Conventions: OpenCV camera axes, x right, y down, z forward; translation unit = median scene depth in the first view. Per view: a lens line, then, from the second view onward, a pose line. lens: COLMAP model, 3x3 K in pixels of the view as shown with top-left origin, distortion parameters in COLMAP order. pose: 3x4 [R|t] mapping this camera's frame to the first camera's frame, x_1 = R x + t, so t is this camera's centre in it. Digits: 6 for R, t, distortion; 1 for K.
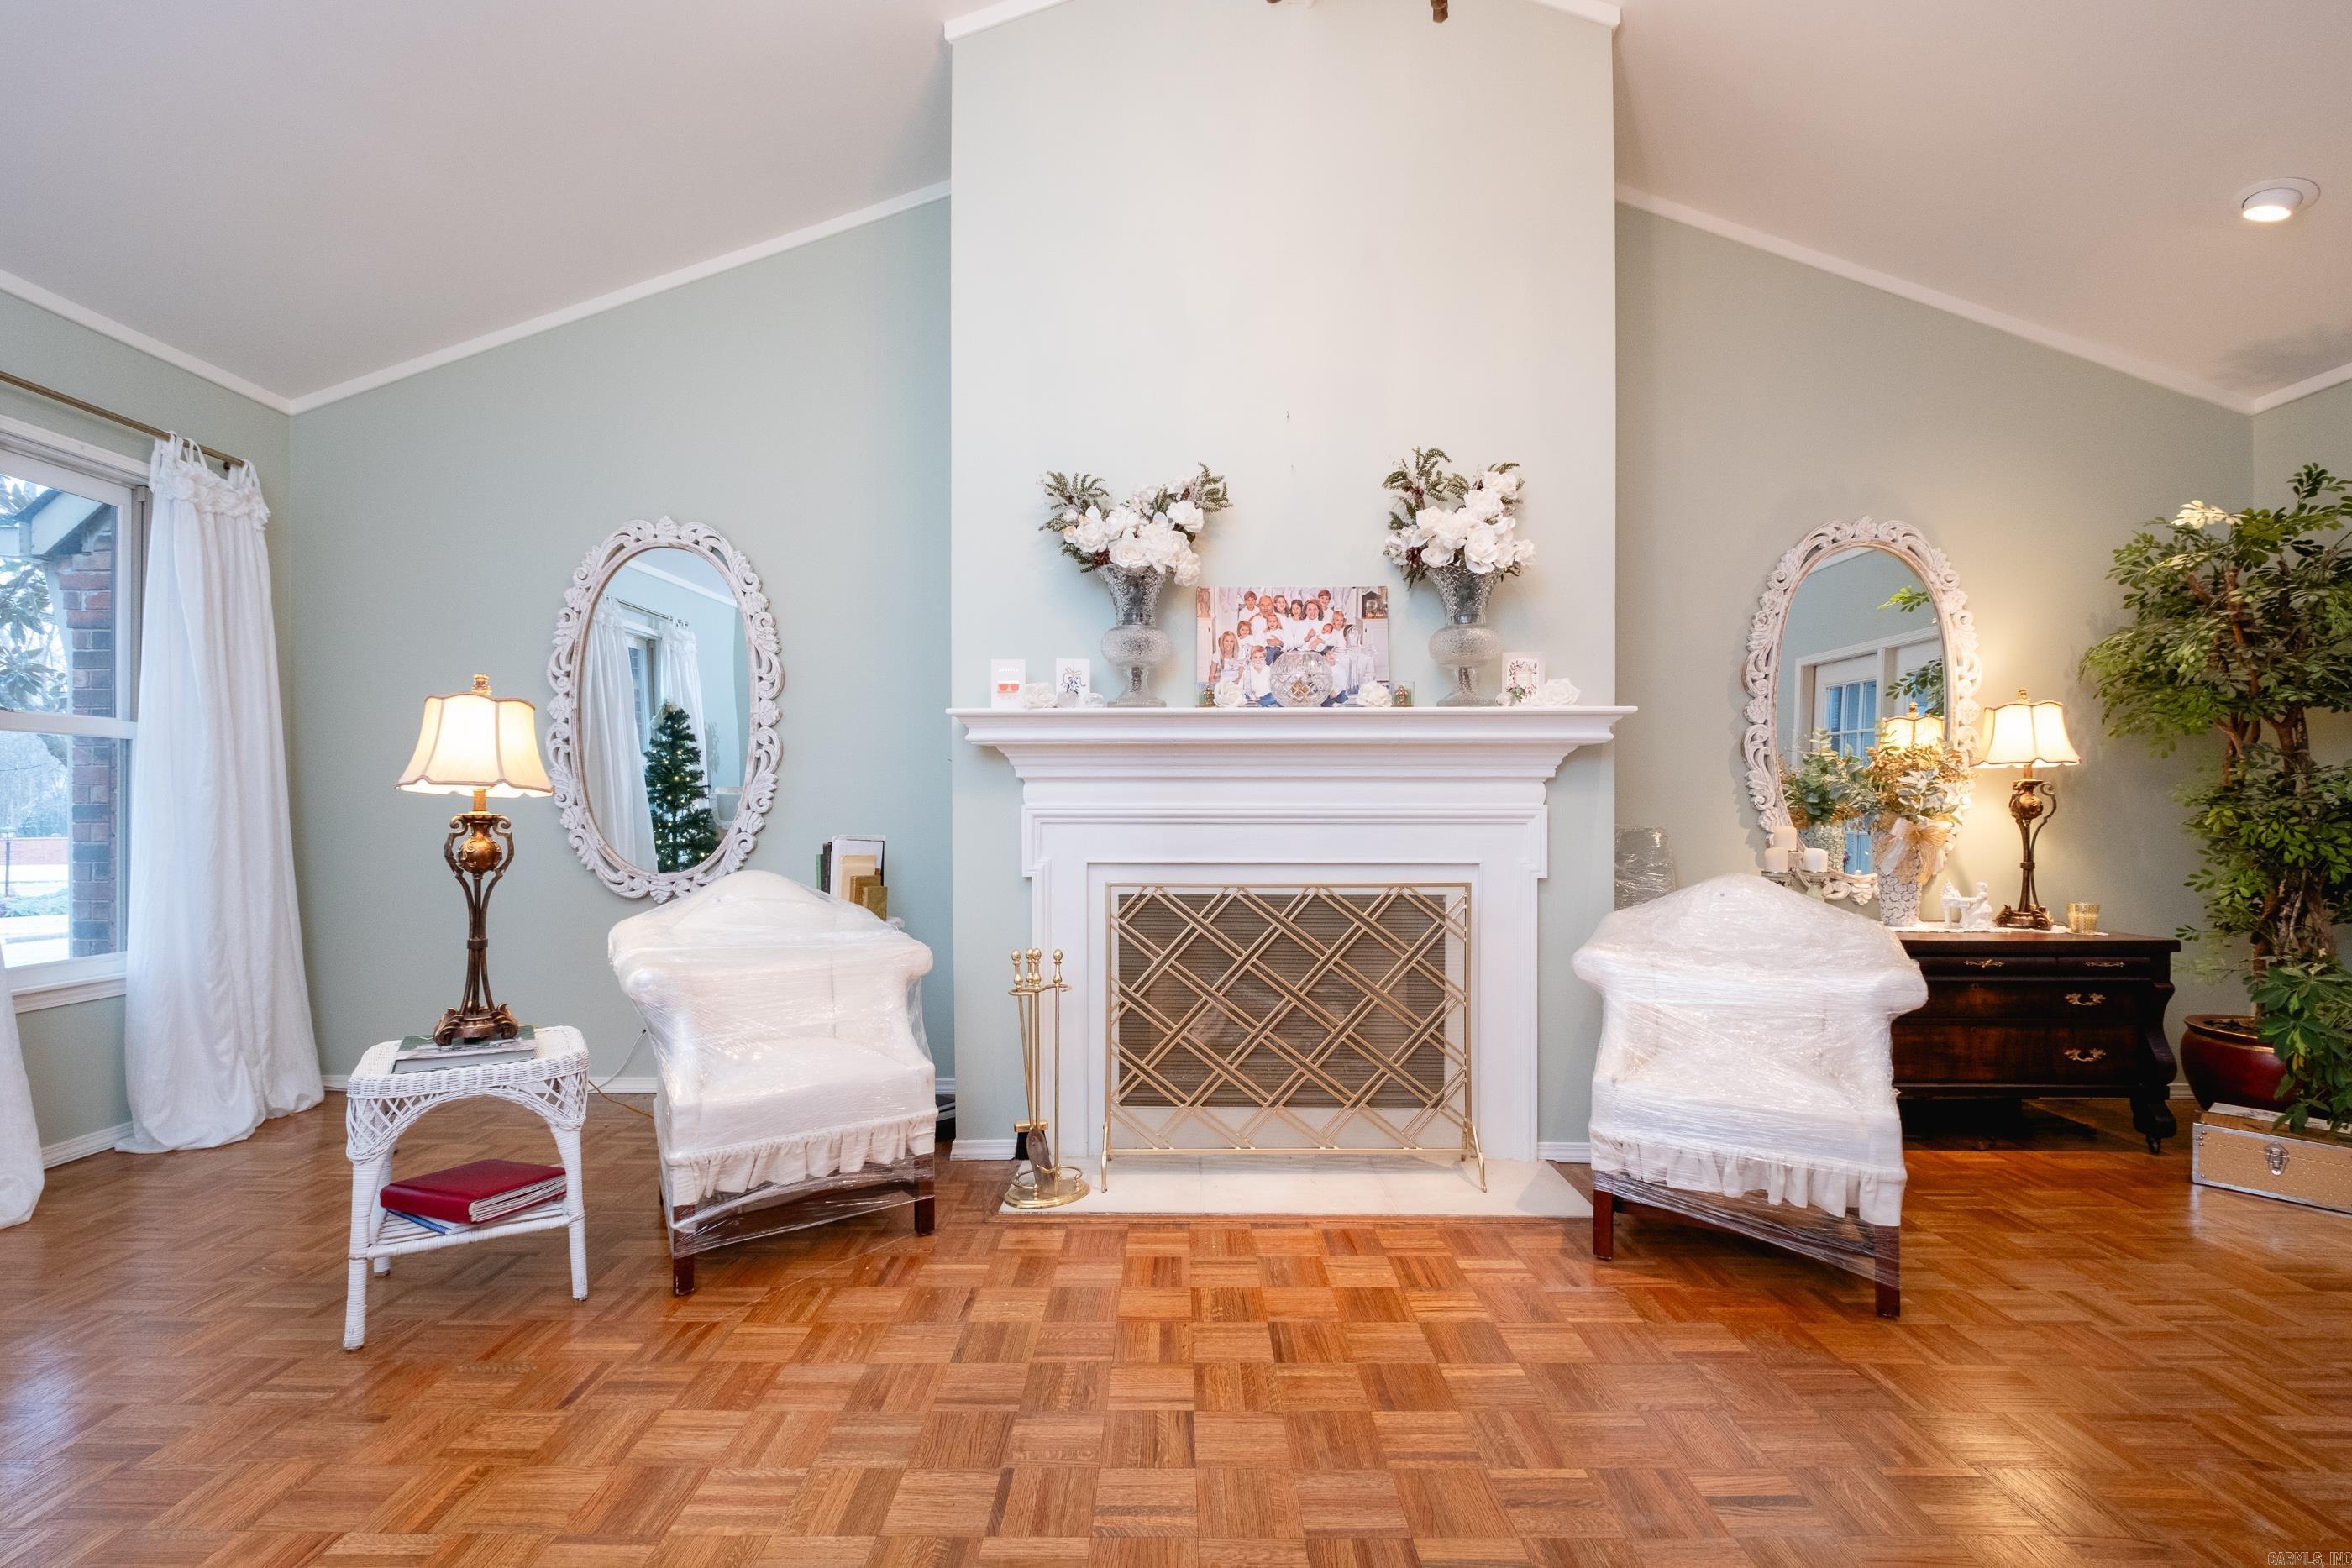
lens RADIAL K [[1018.7, 0, 1177.0], [0, 1018.7, 810.5], [0, 0, 1]] dist [0.005896, -0.004309]
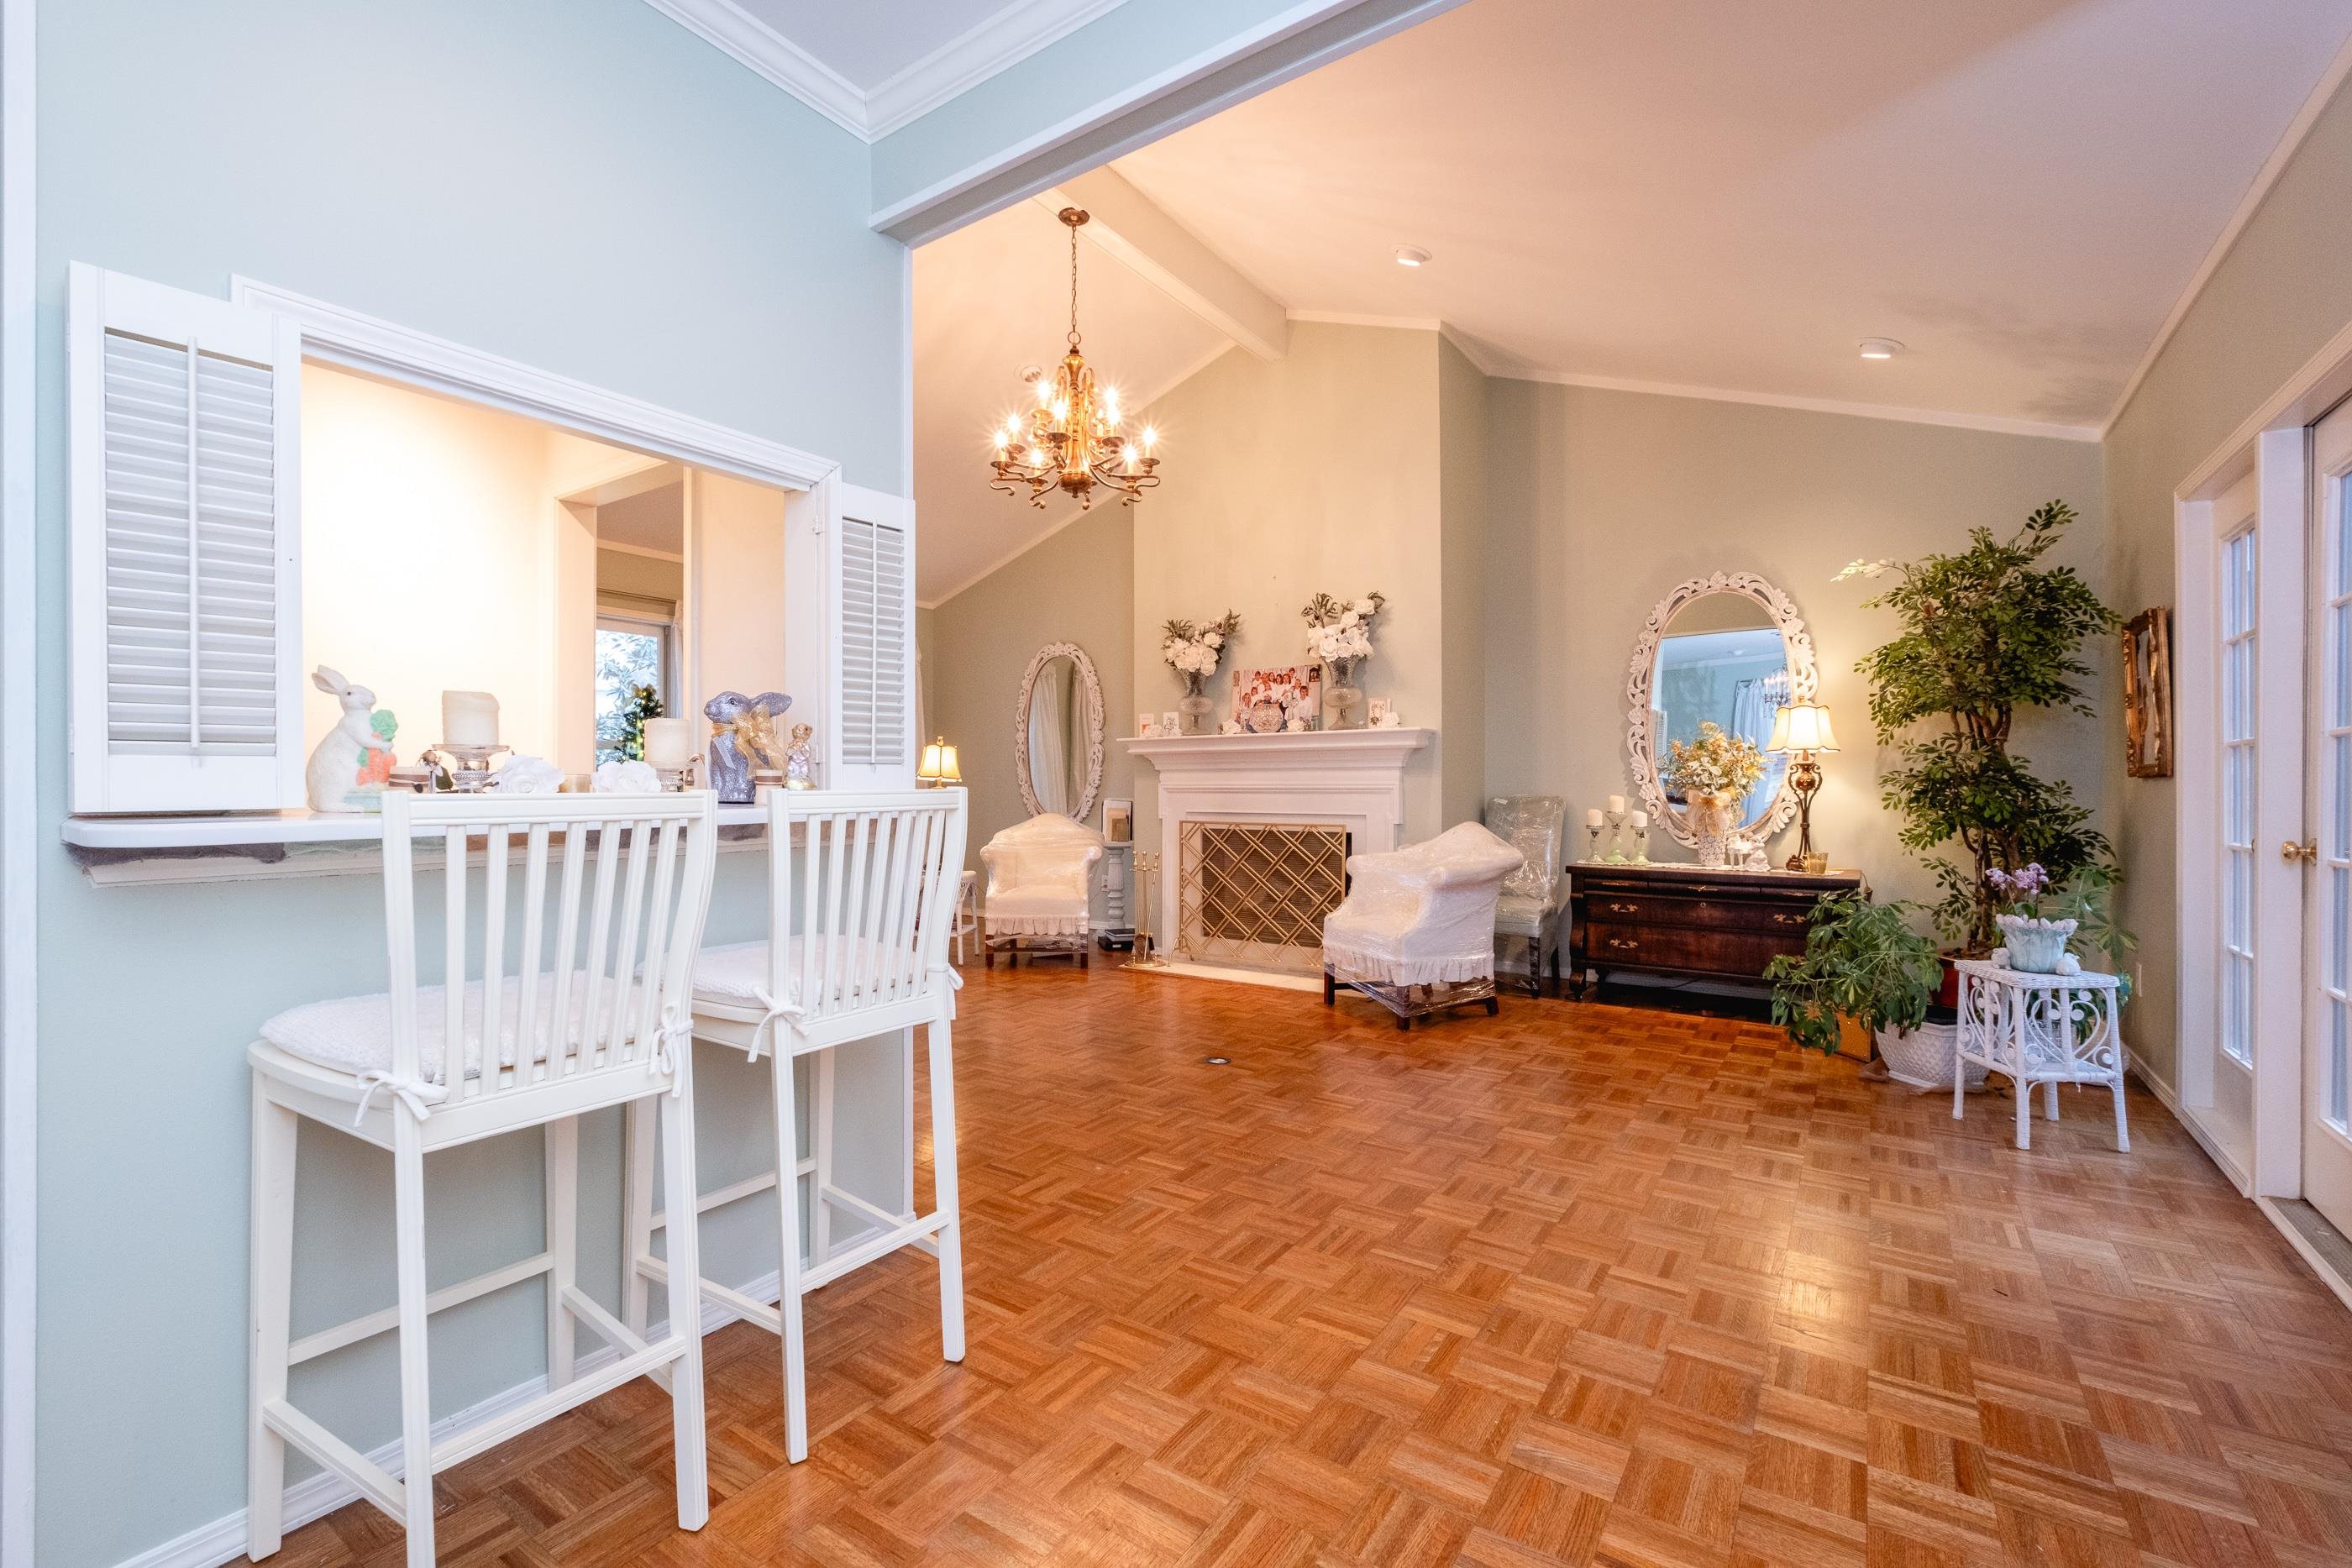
lens RADIAL K [[1018.7, 0, 1168.3], [0, 1018.7, 780.2], [0, 0, 1]] dist [0.005896, -0.004309]
pose [[0.823360, -0.004819, -0.567498, 1.021001], [0.001598, 0.999980, -0.006173, 0.000880], [0.567516, 0.004176, 0.823351, -0.670725]]
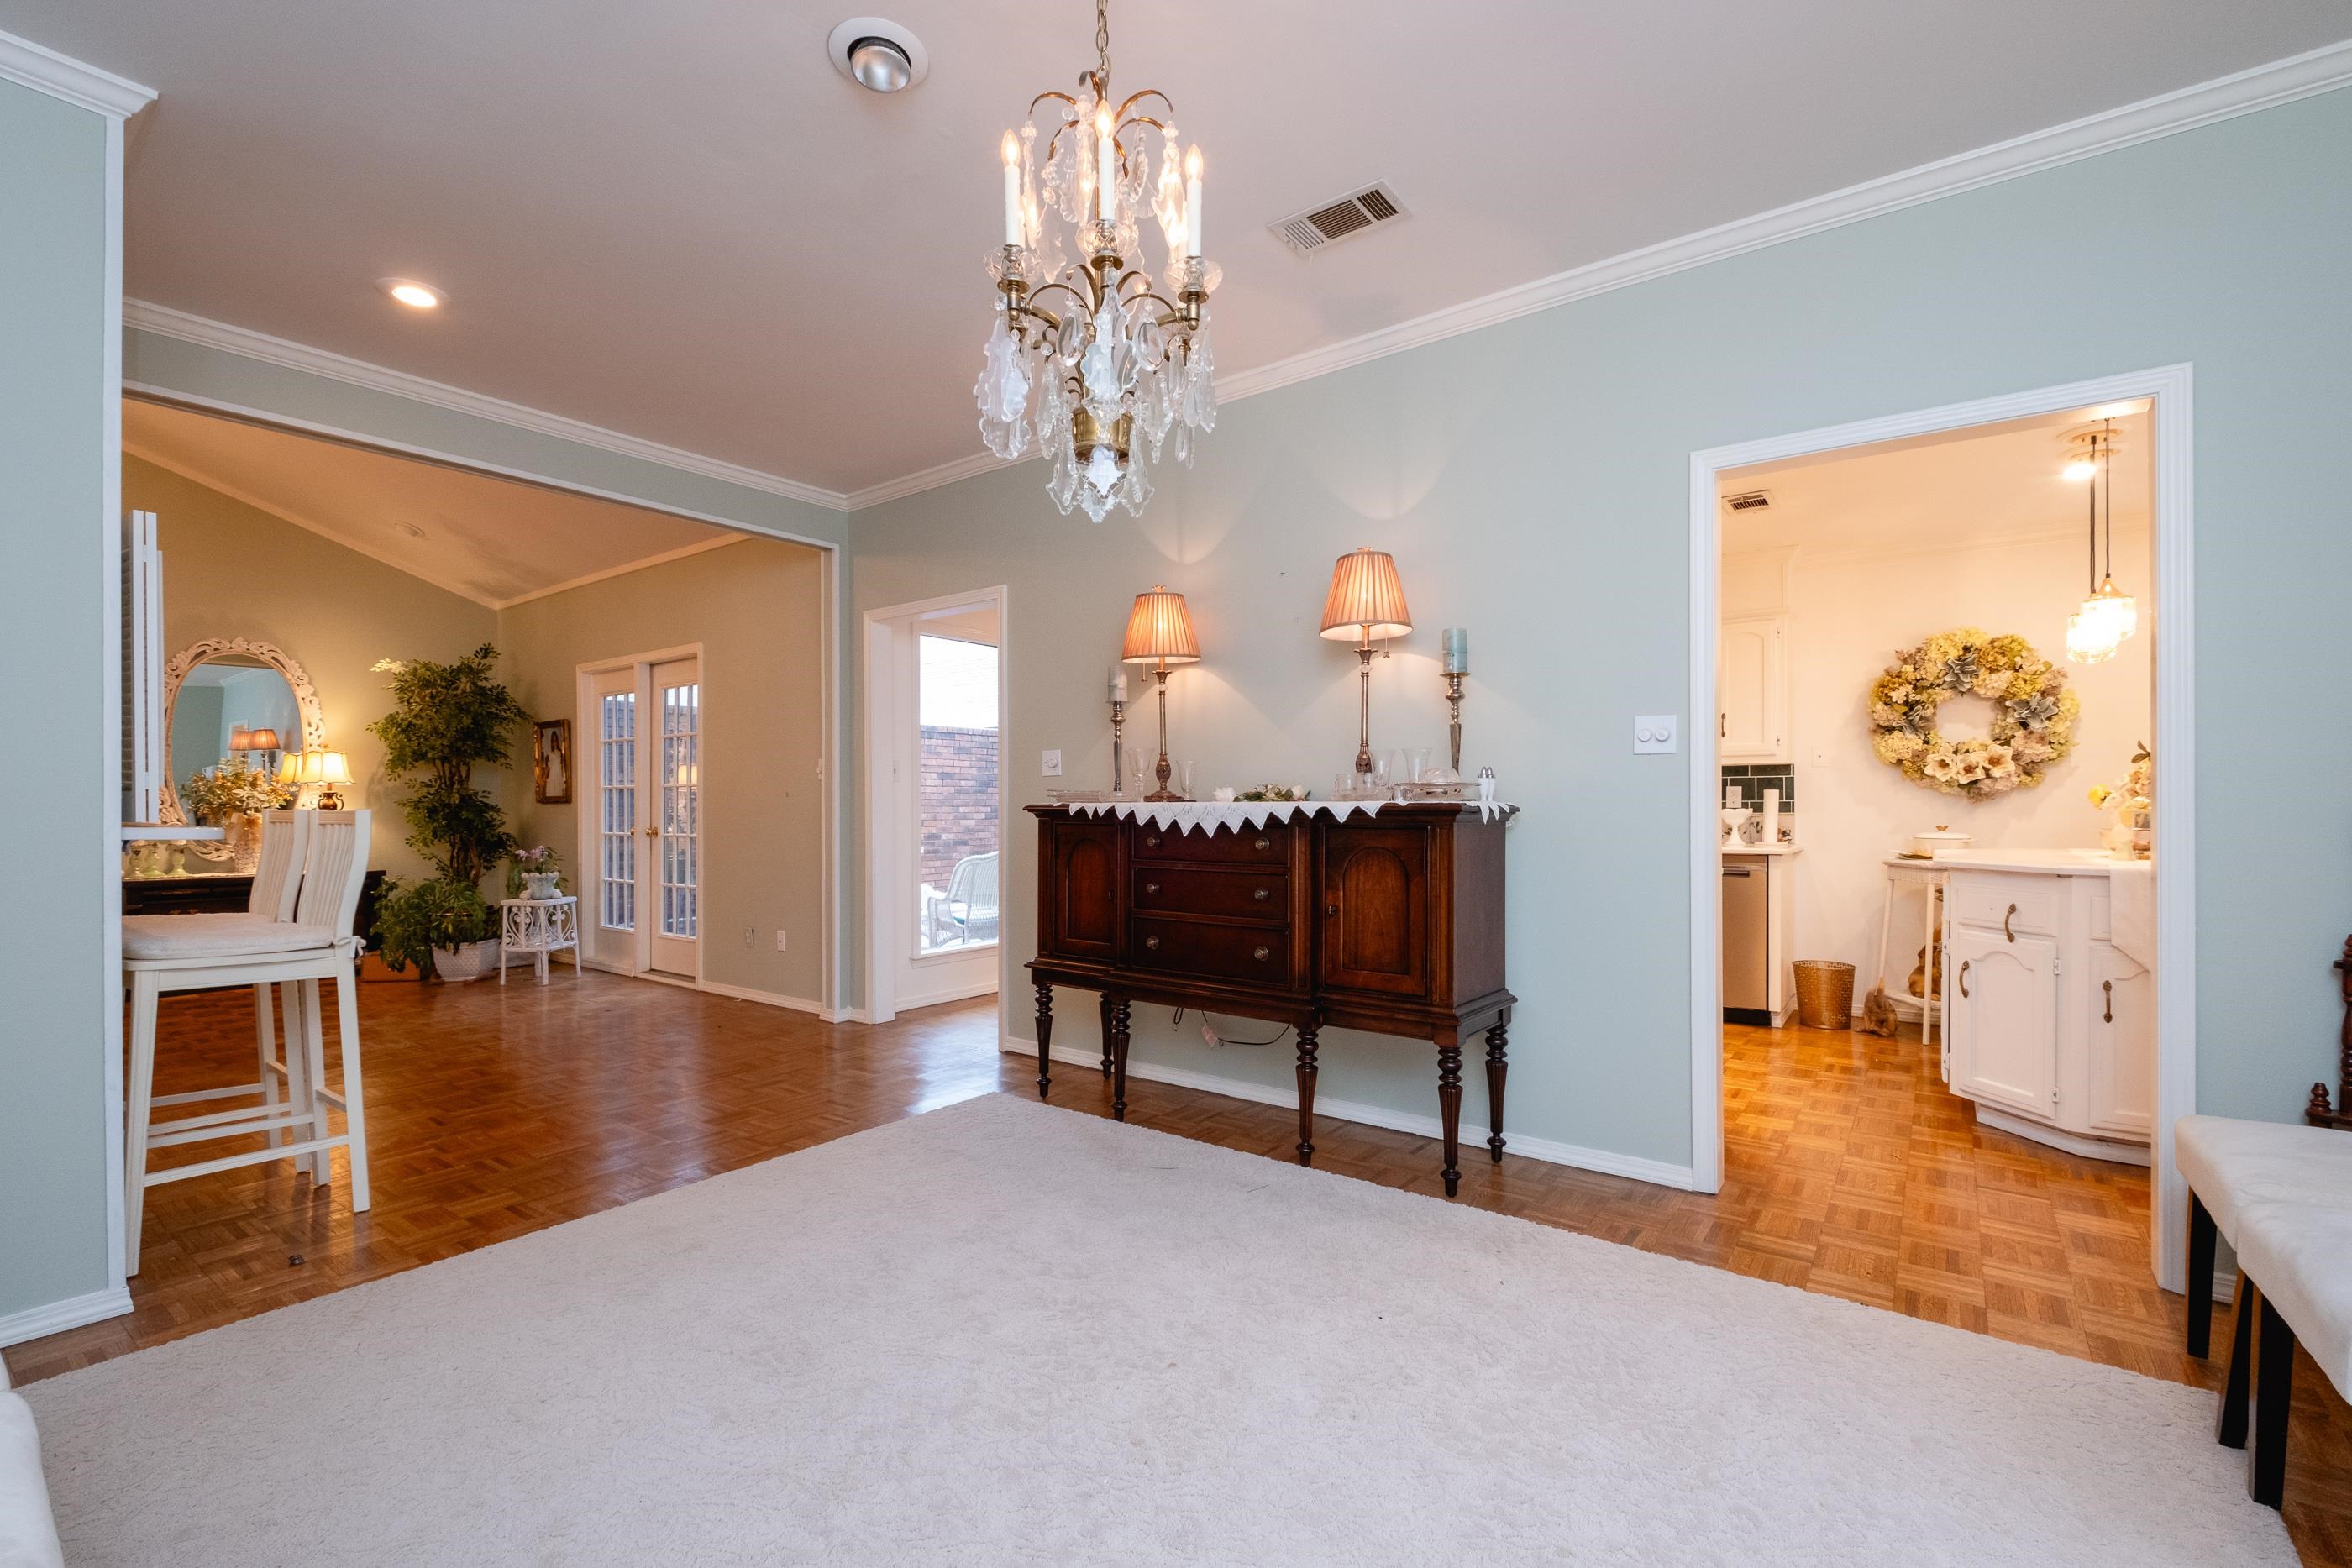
lens RADIAL K [[1018.7, 0, 1189.5], [0, 1018.7, 794.2], [0, 0, 1]] dist [0.005896, -0.004309]
pose [[0.591153, 0.003170, 0.806553, 0.282820], [0.006320, 0.999943, -0.008562, 0.001358], [-0.806535, 0.010159, 0.591099, -1.583071]]
